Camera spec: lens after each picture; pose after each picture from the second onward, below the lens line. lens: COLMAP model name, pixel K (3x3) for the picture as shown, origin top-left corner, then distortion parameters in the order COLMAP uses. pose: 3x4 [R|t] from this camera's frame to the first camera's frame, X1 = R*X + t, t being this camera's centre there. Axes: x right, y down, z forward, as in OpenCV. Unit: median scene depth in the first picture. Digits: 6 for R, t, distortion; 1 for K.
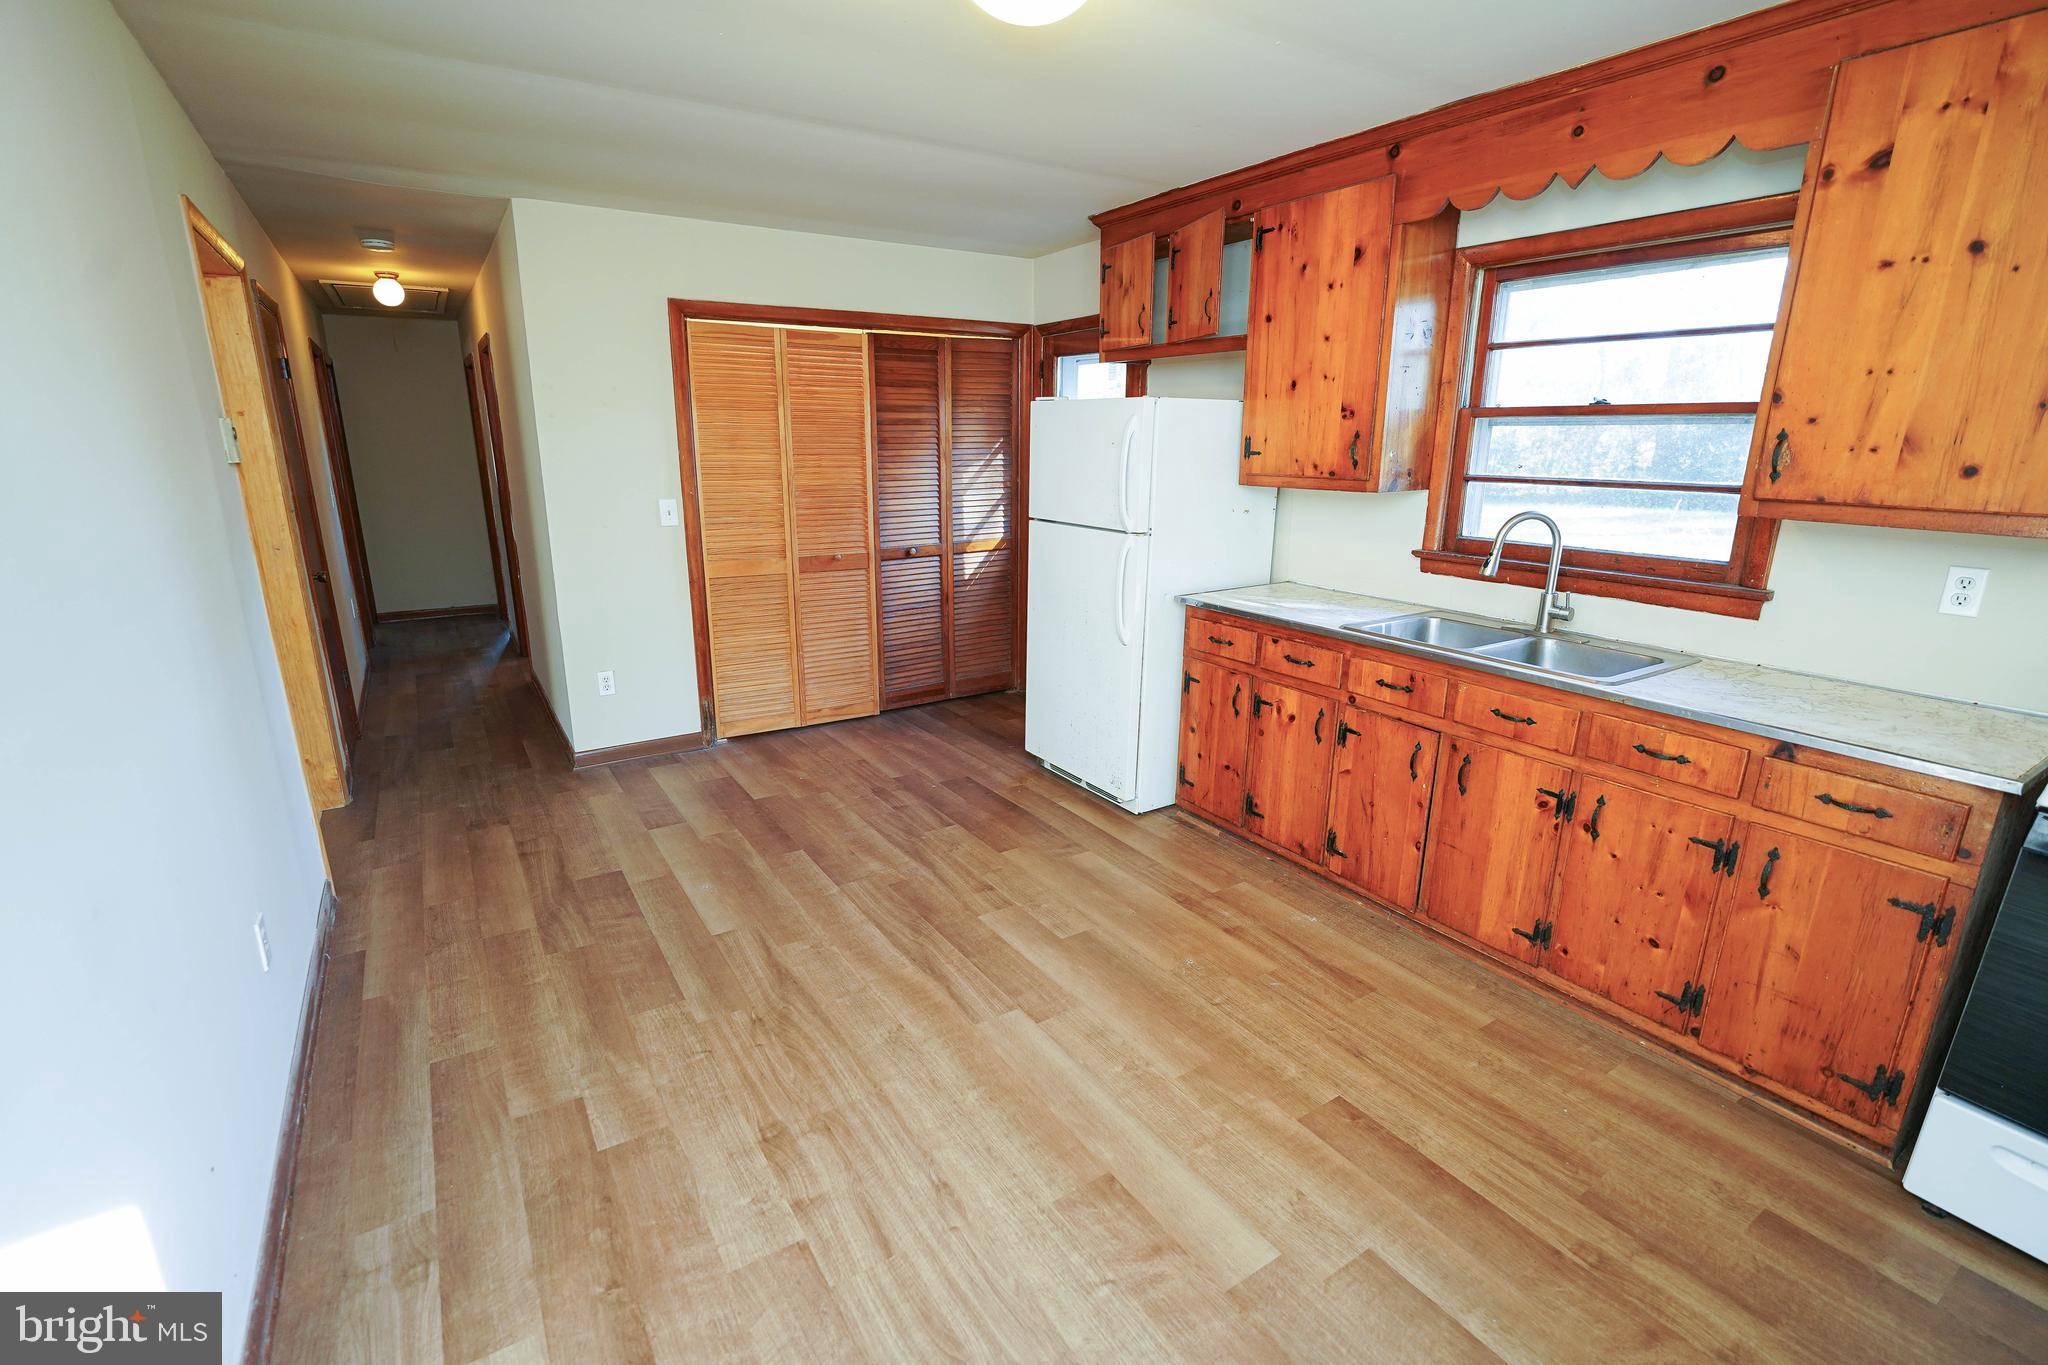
lens RADIAL K [[918.6, 0, 1040.4], [0, 918.6, 680.3], [0, 0, 1]] dist [-0.021197, 0.000655]
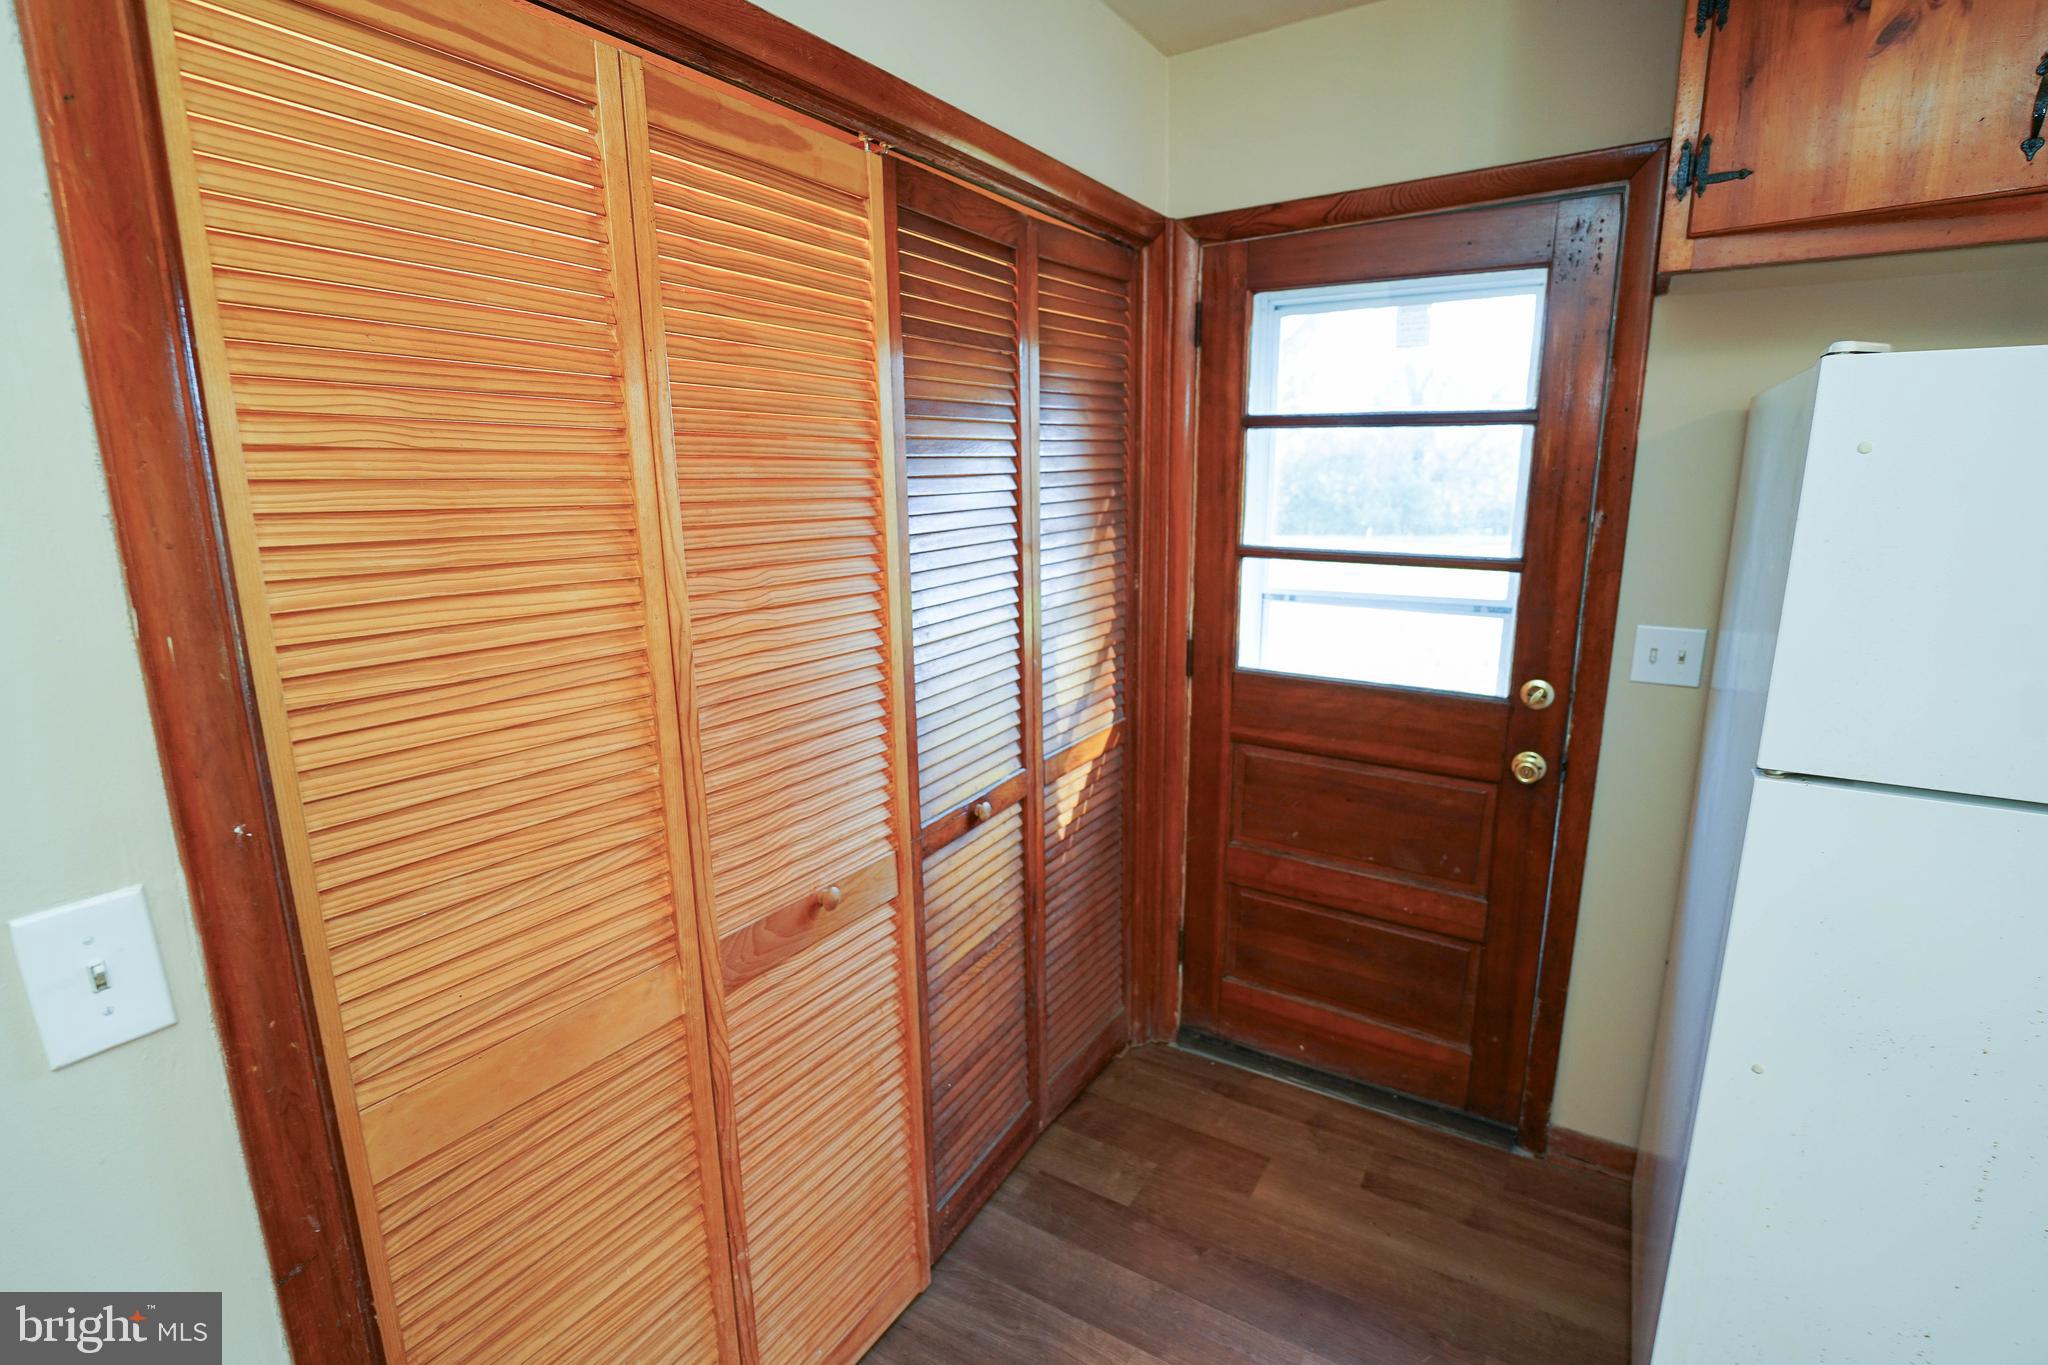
lens RADIAL K [[946.4, 0, 1015.4], [0, 946.4, 692.8], [0, 0, 1]] dist [-0.023678, 0.001902]
pose [[0.921102, -0.104196, 0.375120, -0.412401], [0.118808, 0.992789, -0.015968, -0.283758], [-0.370751, 0.059276, 0.926839, 1.036320]]
